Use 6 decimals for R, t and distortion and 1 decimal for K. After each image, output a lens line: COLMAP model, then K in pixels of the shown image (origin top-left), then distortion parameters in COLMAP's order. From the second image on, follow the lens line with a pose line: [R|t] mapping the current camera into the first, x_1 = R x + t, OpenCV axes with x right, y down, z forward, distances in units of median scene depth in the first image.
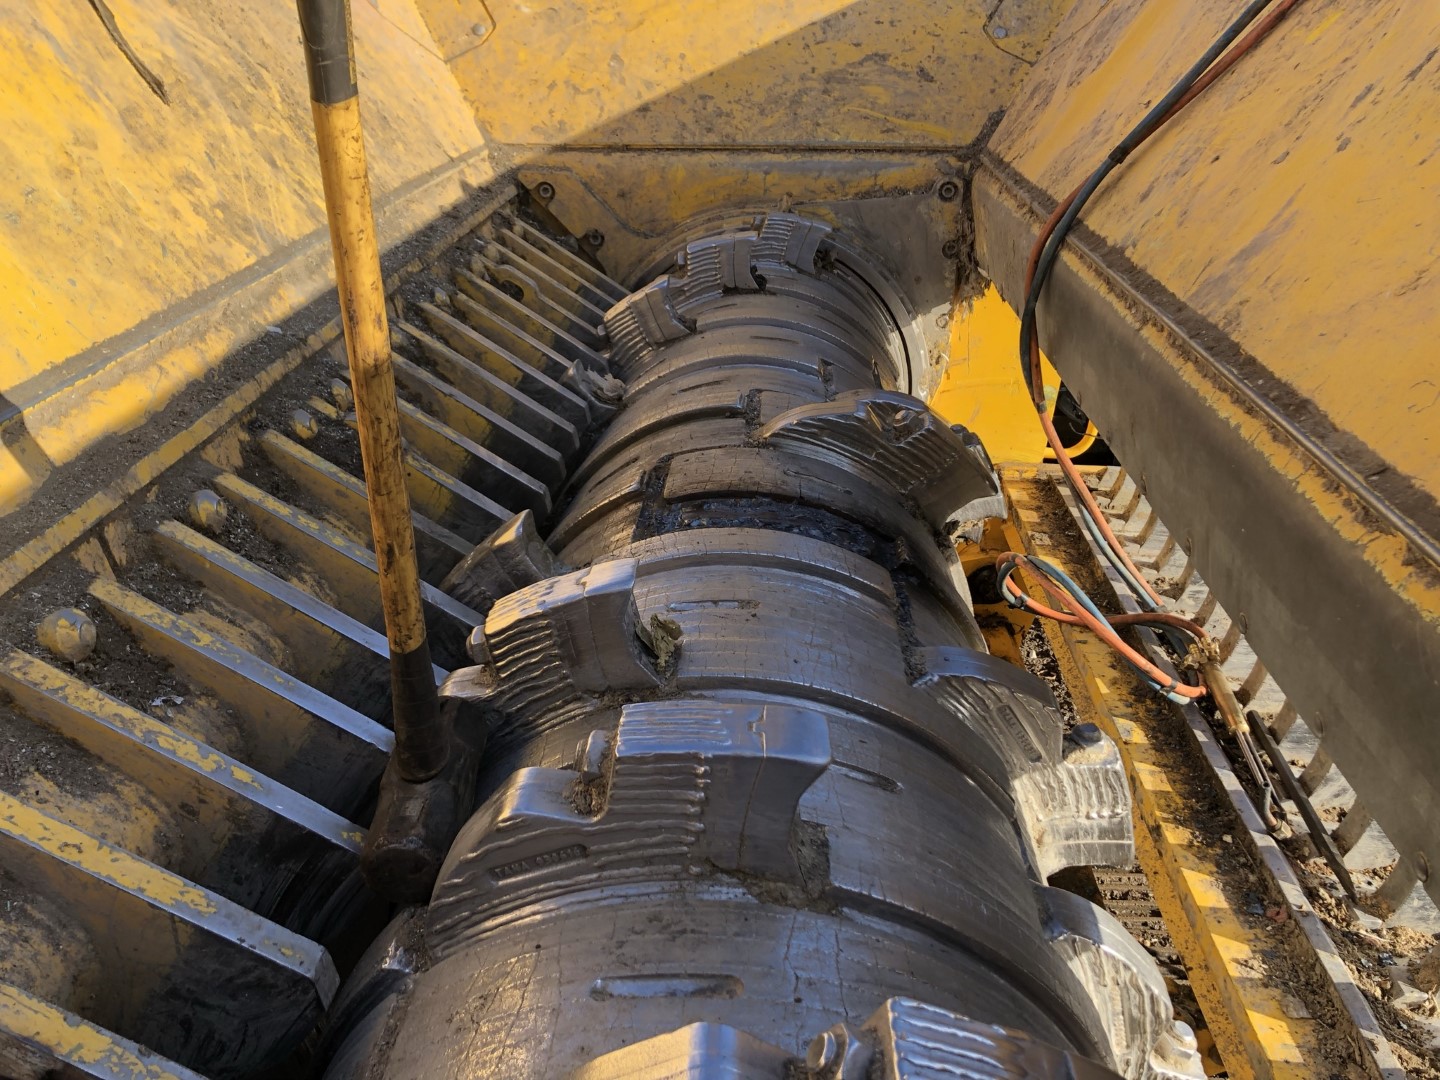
lens RADIAL K [[1188.1, 0, 670.2], [0, 1188.1, 540.1], [0, 0, 1]] dist [0.121474, -0.318946]
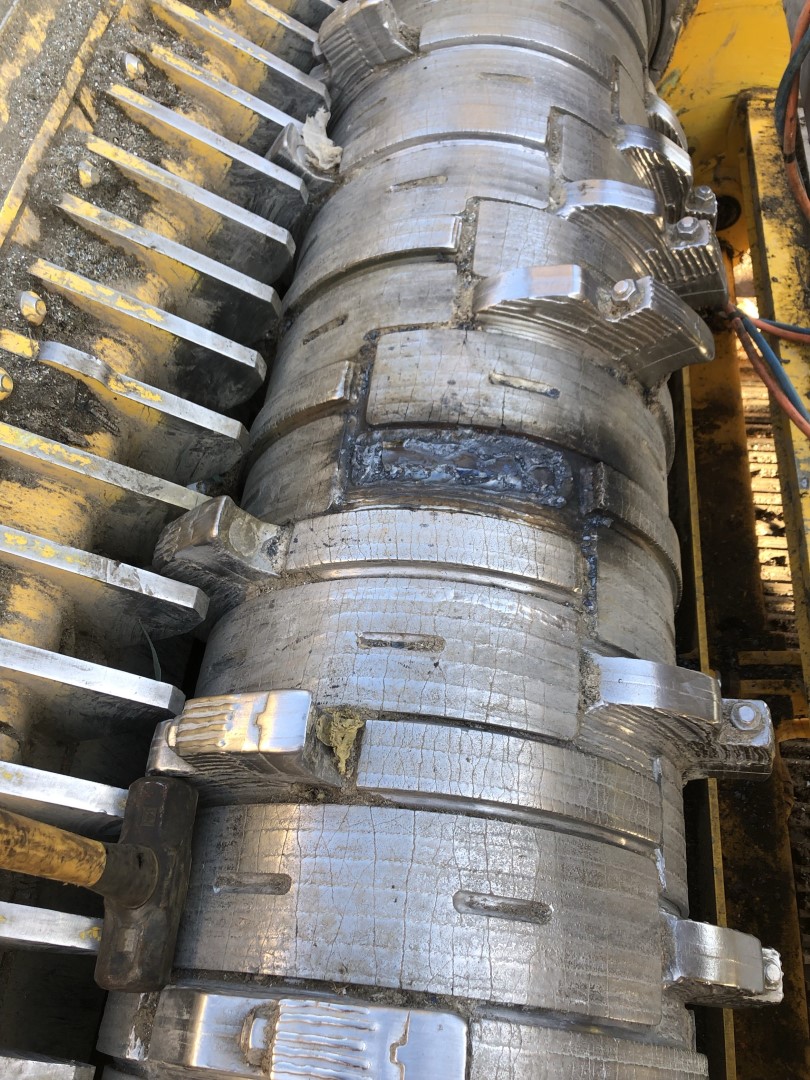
lens RADIAL K [[879.1, 0, 383.2], [0, 879.1, 497.2], [0, 0, 1]] dist [0.051387, -0.085357]
pose [[0.995990, -0.006457, -0.089231, 0.080508], [0.055959, 0.823156, 0.565051, -0.429145], [0.069803, -0.567779, 0.820216, 0.379435]]
